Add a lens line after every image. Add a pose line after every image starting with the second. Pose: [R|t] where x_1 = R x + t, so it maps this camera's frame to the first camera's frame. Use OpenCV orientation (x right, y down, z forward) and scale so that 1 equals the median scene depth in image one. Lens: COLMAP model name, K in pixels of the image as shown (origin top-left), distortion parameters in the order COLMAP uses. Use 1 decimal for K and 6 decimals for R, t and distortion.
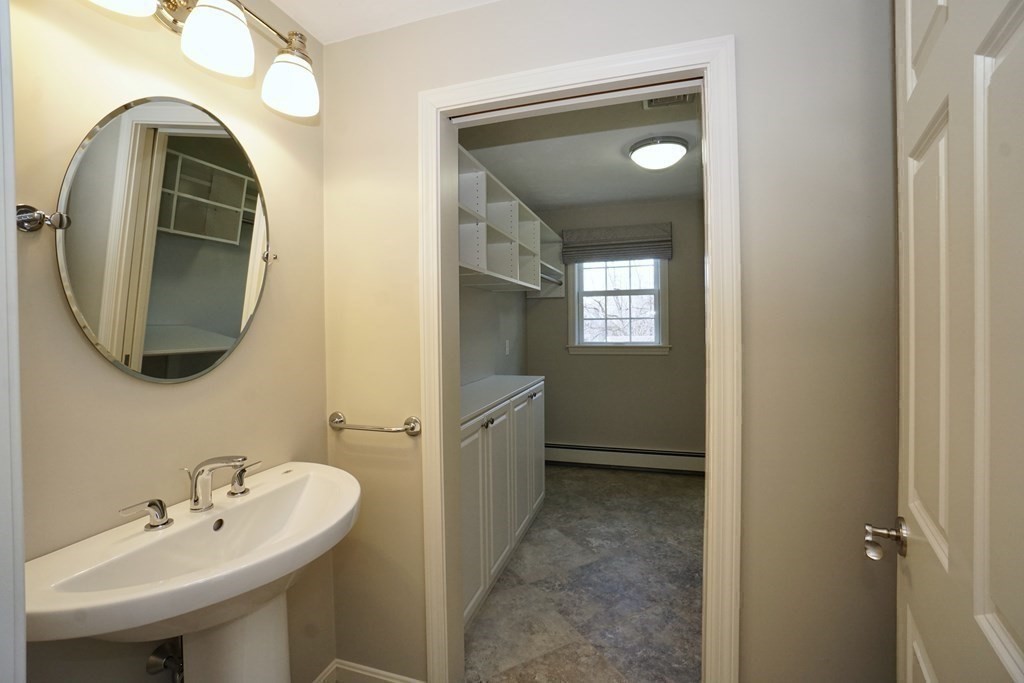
lens RADIAL K [[464.6, 0, 511.2], [0, 464.6, 331.5], [0, 0, 1]] dist [-0.044342, 0.000221]
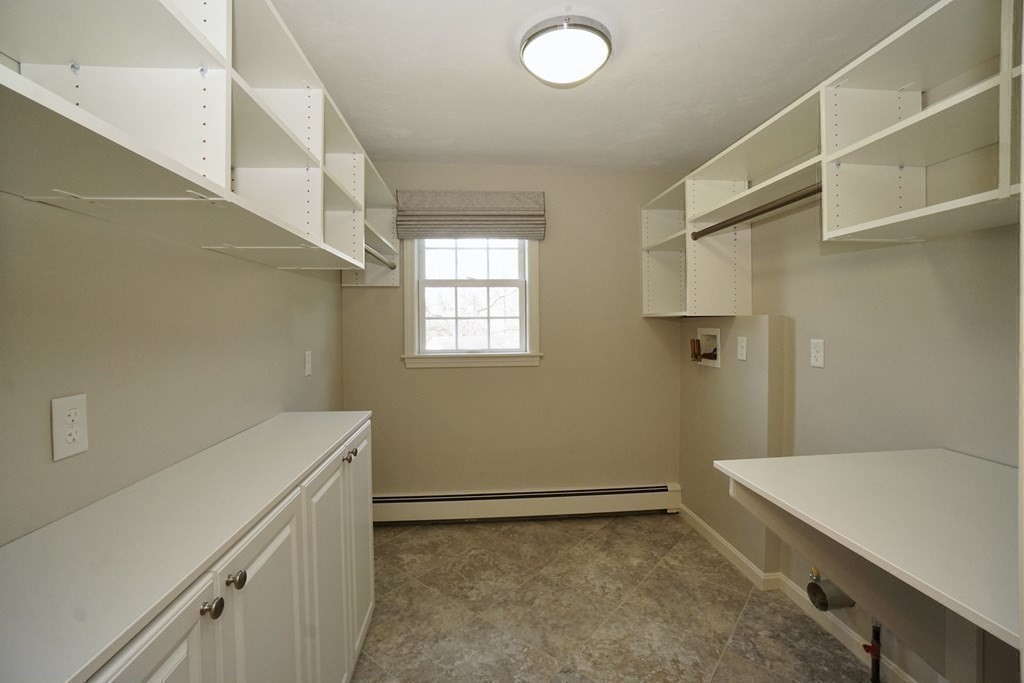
lens RADIAL K [[464.6, 0, 511.2], [0, 464.6, 331.5], [0, 0, 1]] dist [-0.044342, 0.000221]
pose [[0.929736, -0.001179, 0.368224, 0.015831], [0.001371, 0.999999, -0.000259, -0.006218], [-0.368224, 0.000745, 0.929737, 0.307002]]
